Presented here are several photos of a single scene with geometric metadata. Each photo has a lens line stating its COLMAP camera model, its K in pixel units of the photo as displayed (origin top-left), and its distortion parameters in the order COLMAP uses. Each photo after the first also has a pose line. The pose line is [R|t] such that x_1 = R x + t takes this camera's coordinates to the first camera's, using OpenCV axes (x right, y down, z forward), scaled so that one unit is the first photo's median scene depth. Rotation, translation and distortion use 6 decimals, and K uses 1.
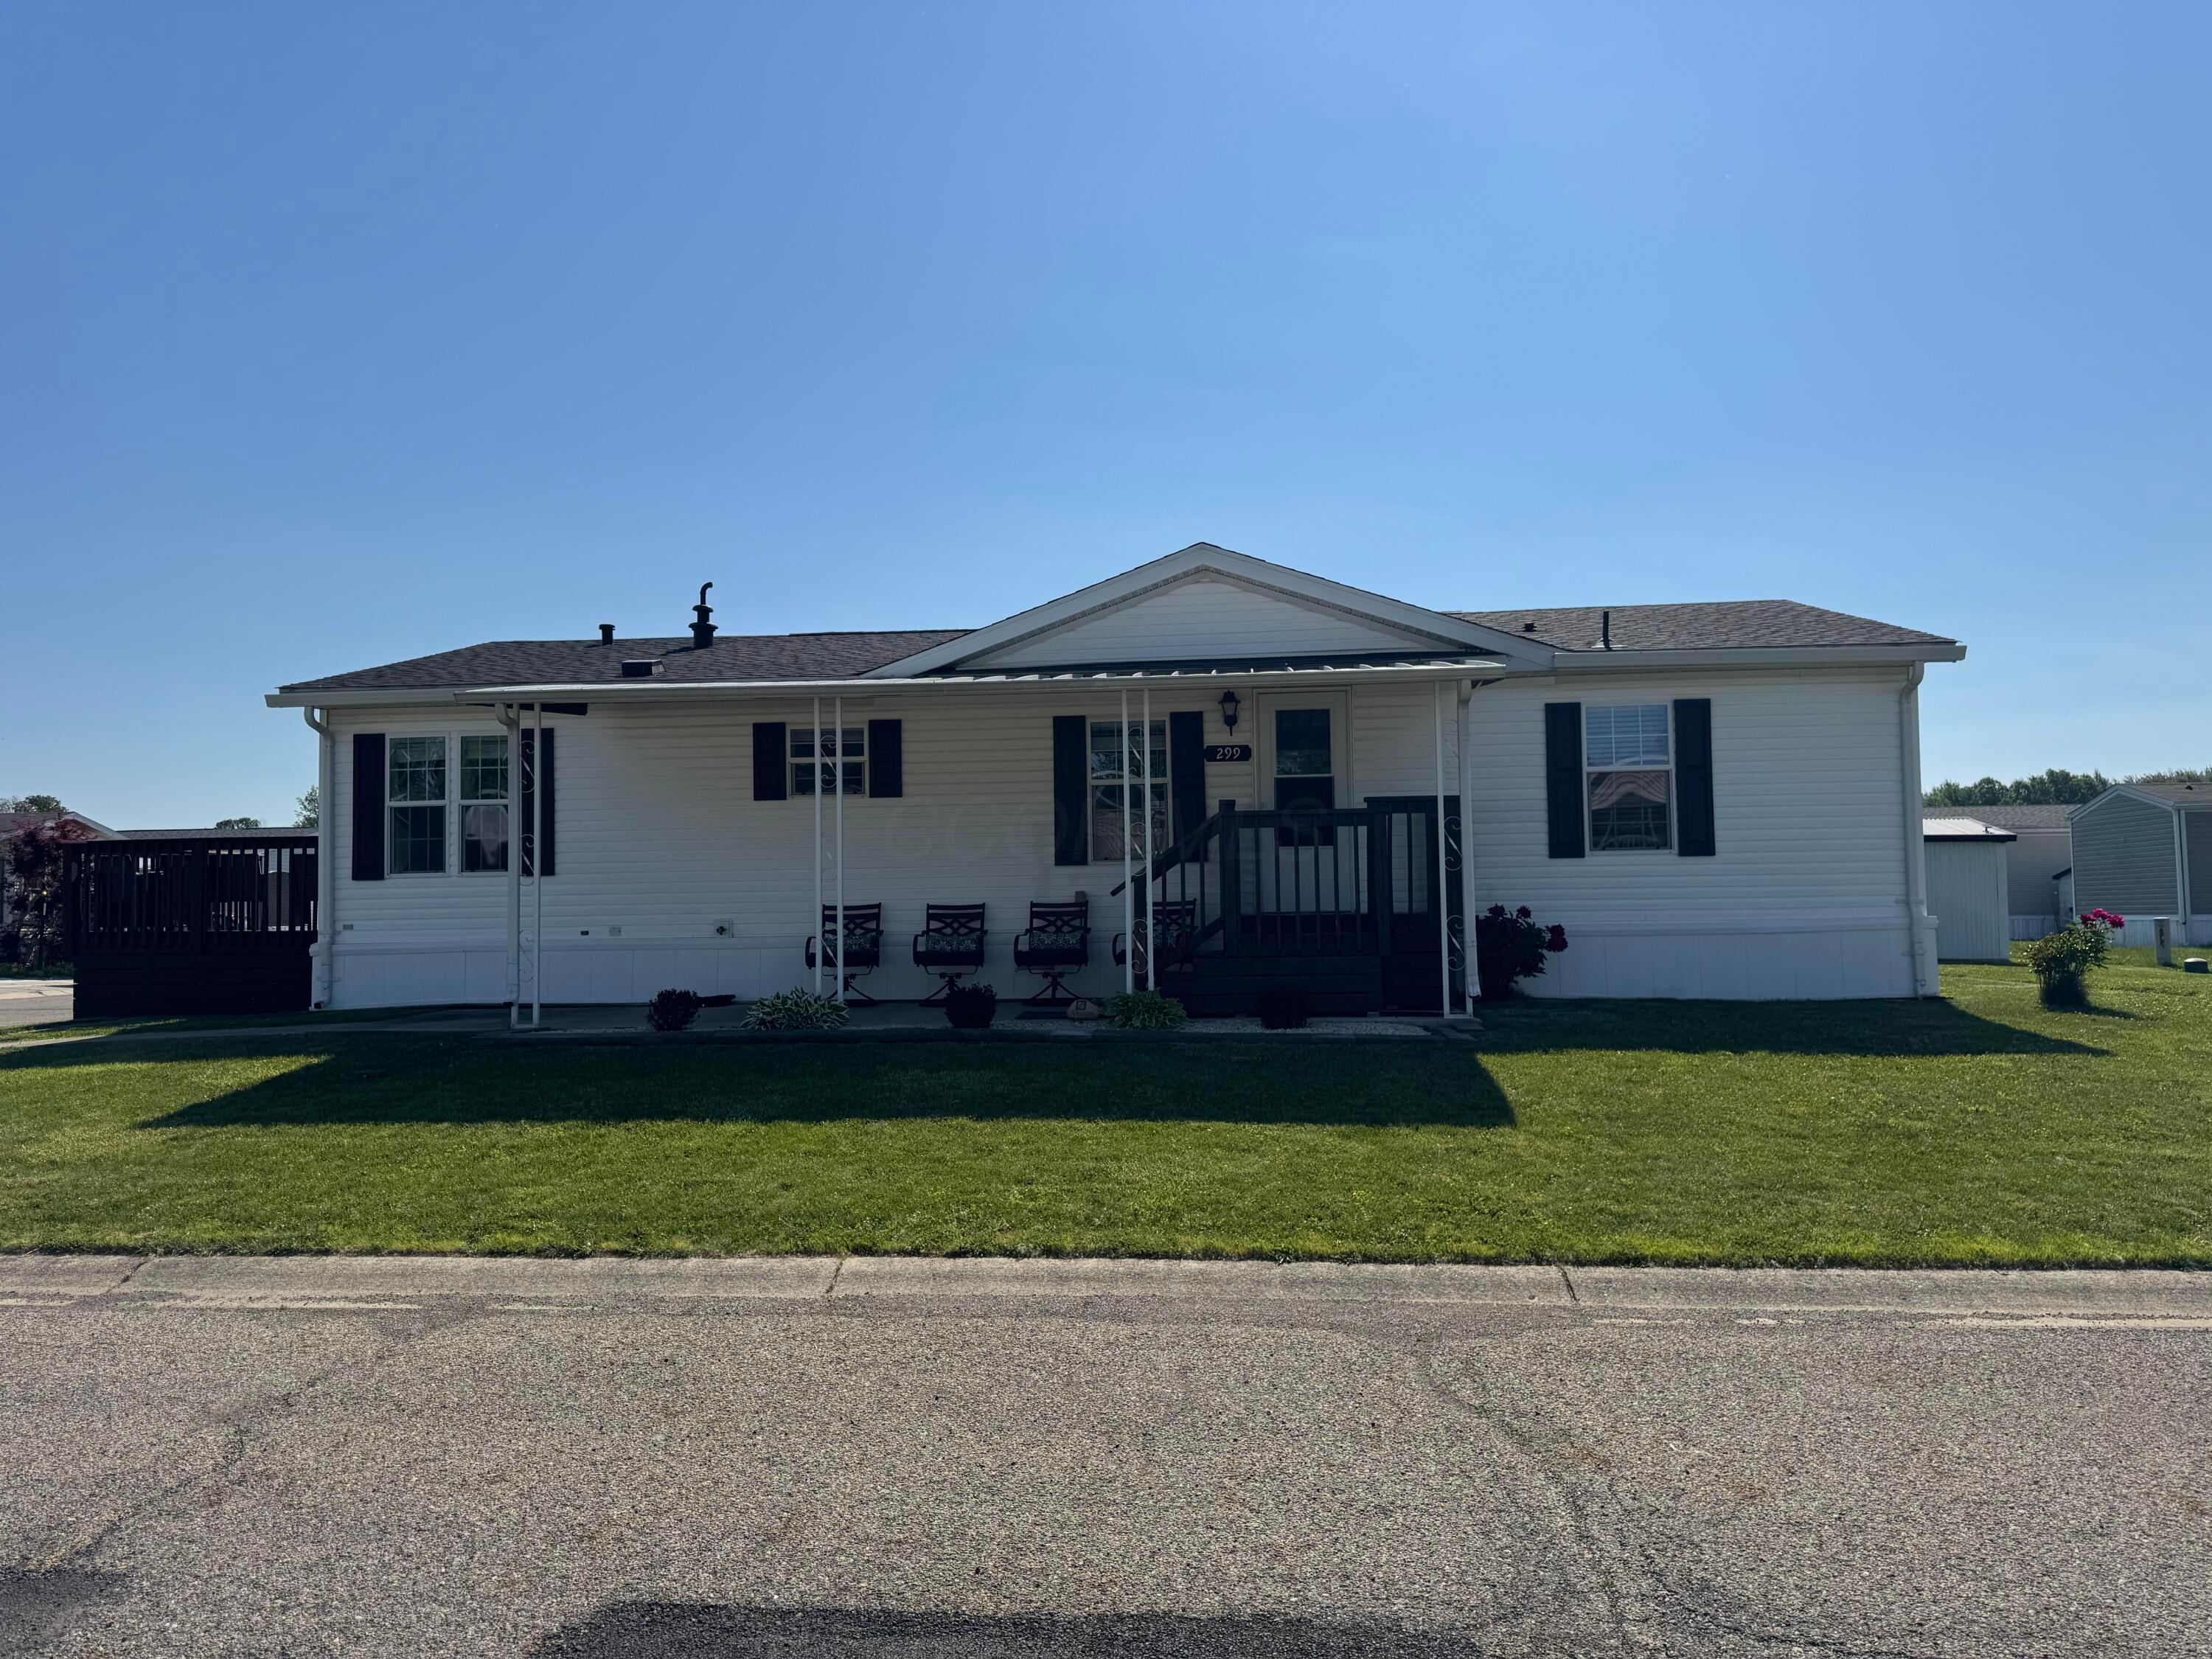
lens RADIAL K [[1570.5, 0, 1109.2], [0, 1570.5, 824.7], [0, 0, 1]] dist [0.063838, -0.051745]
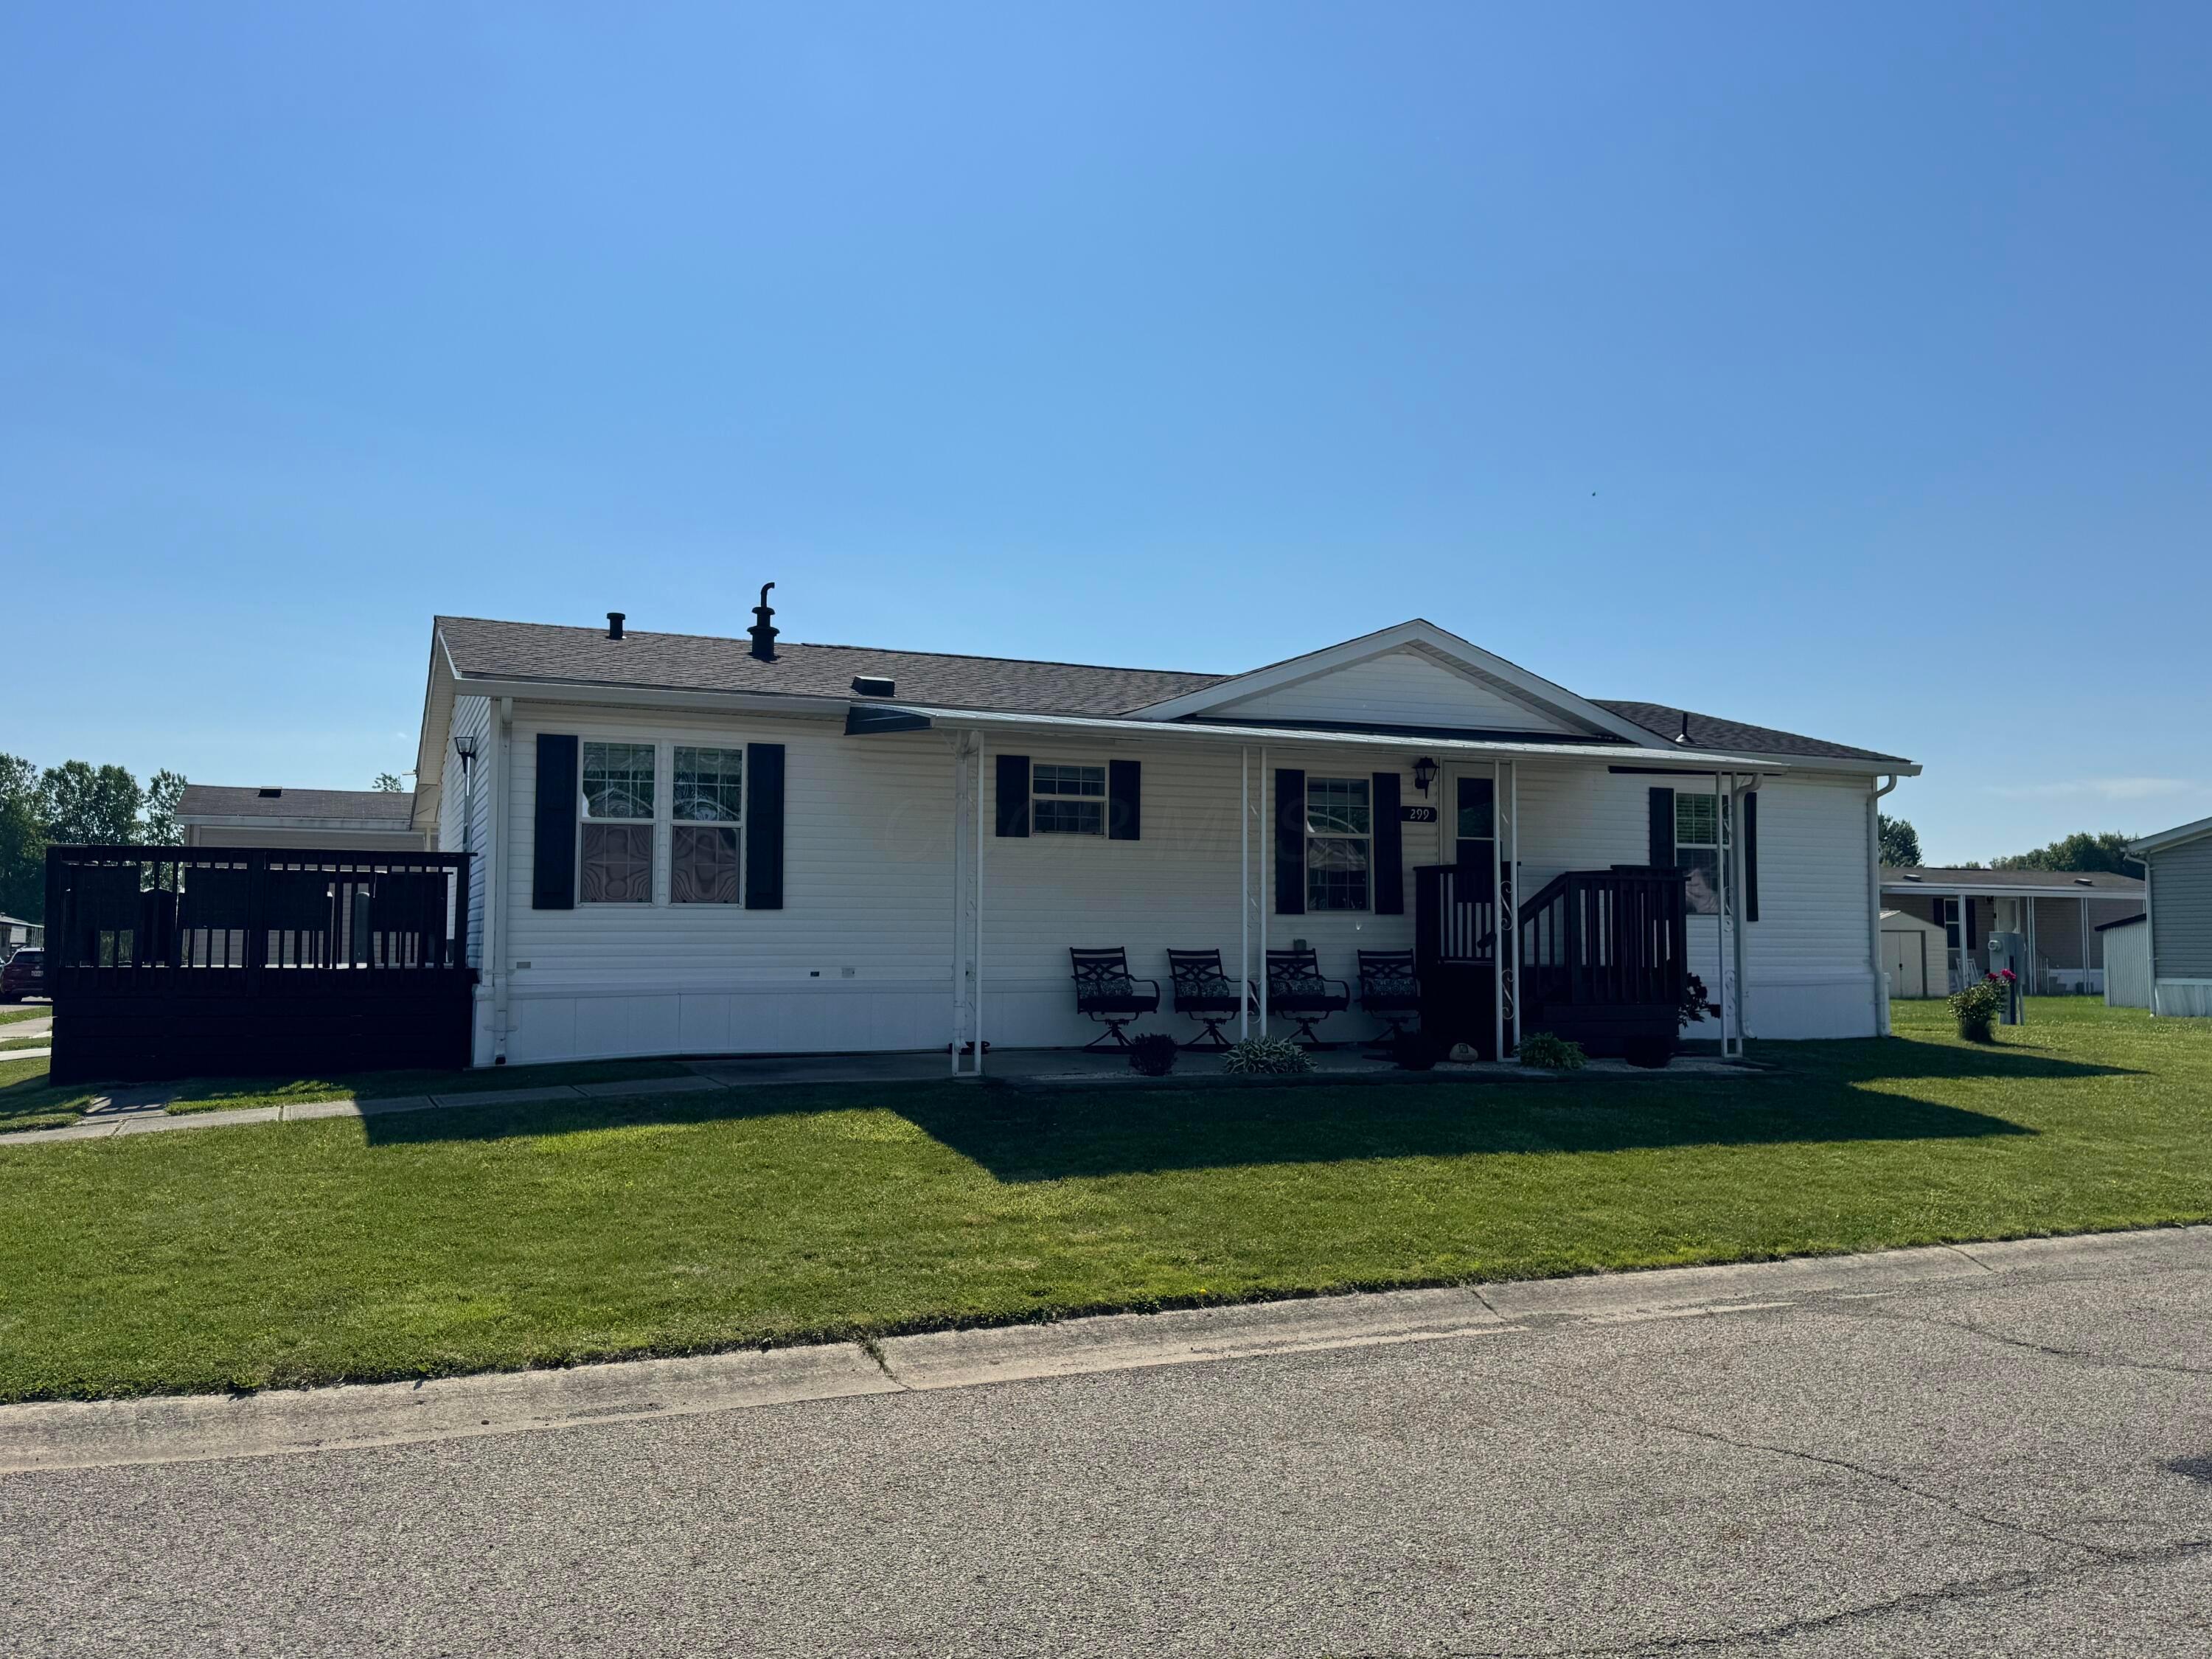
lens RADIAL K [[1761.8, 0, 1109.7], [0, 1761.8, 818.9], [0, 0, 1]] dist [0.068191, -0.018641]
pose [[0.876452, 0.052008, 0.478671, -0.777314], [-0.040696, 0.998594, -0.033983, 0.008597], [-0.479765, 0.010304, 0.877336, 0.044796]]
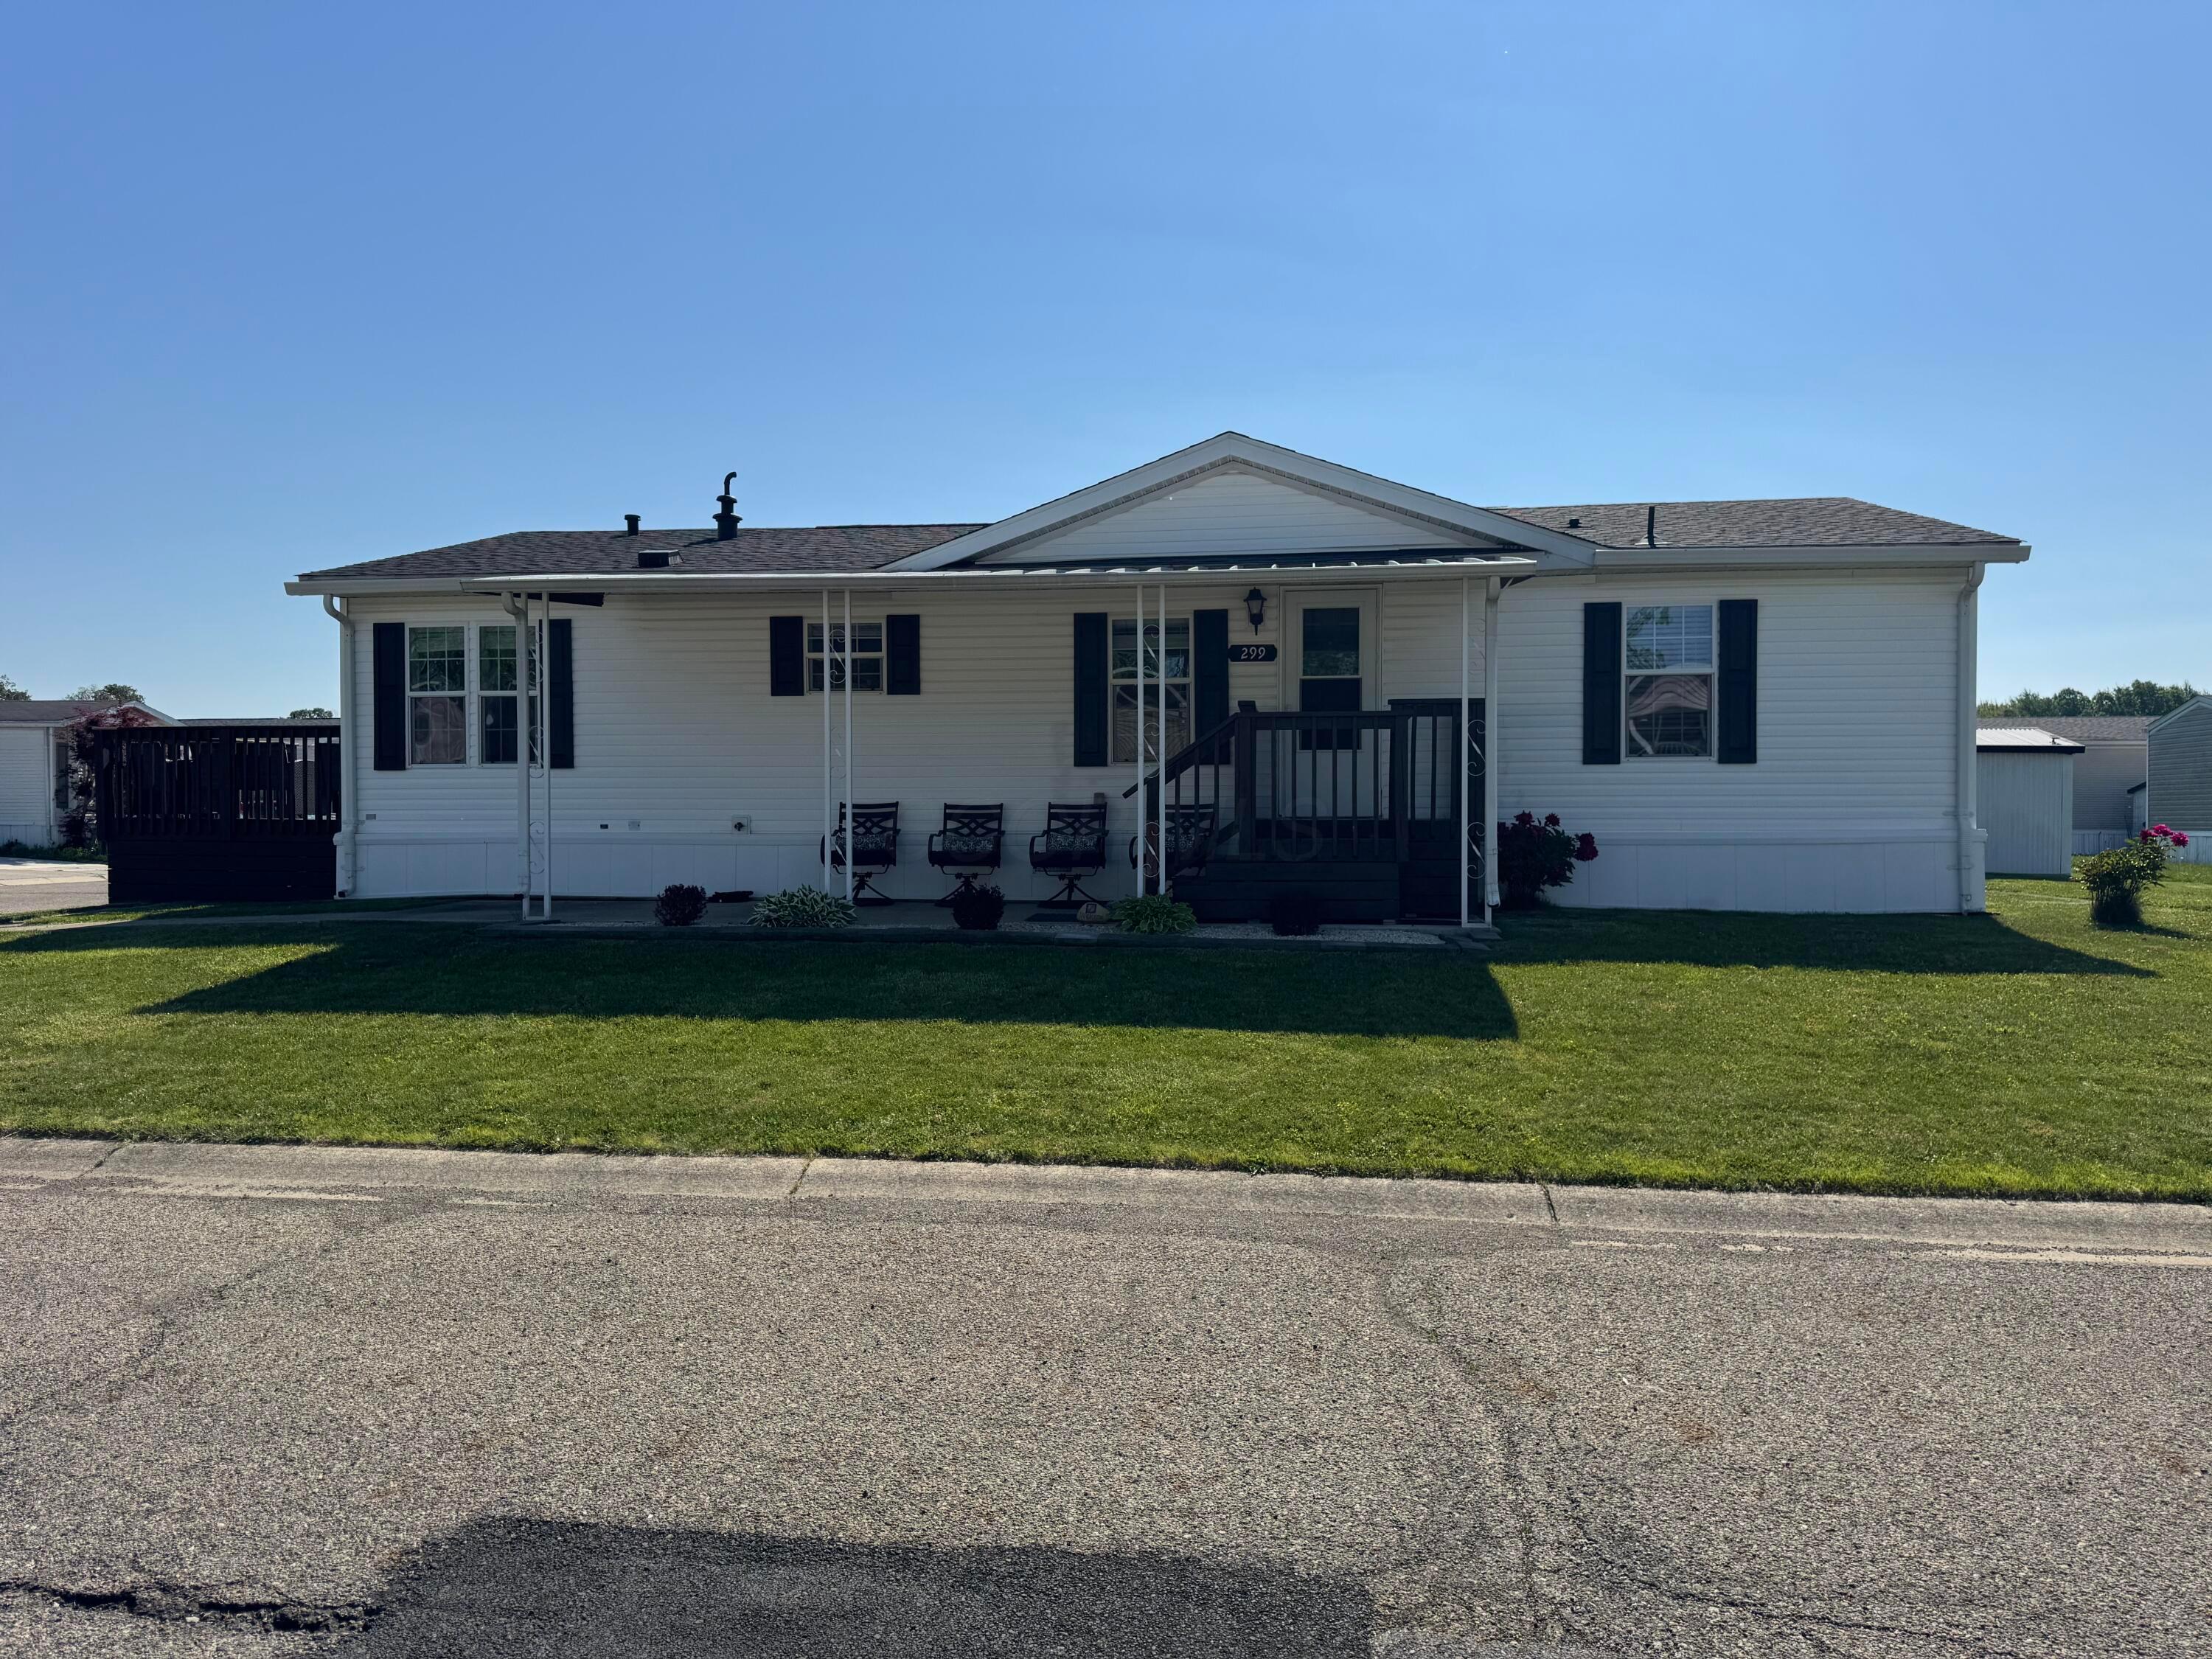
lens RADIAL K [[1570.5, 0, 1107.7], [0, 1570.5, 824.1], [0, 0, 1]] dist [0.063838, -0.051745]
pose [[0.999213, 0.014546, -0.036893, 0.026210], [-0.012250, 0.998019, 0.061716, 0.001632], [0.037718, -0.061215, 0.997412, 0.021736]]
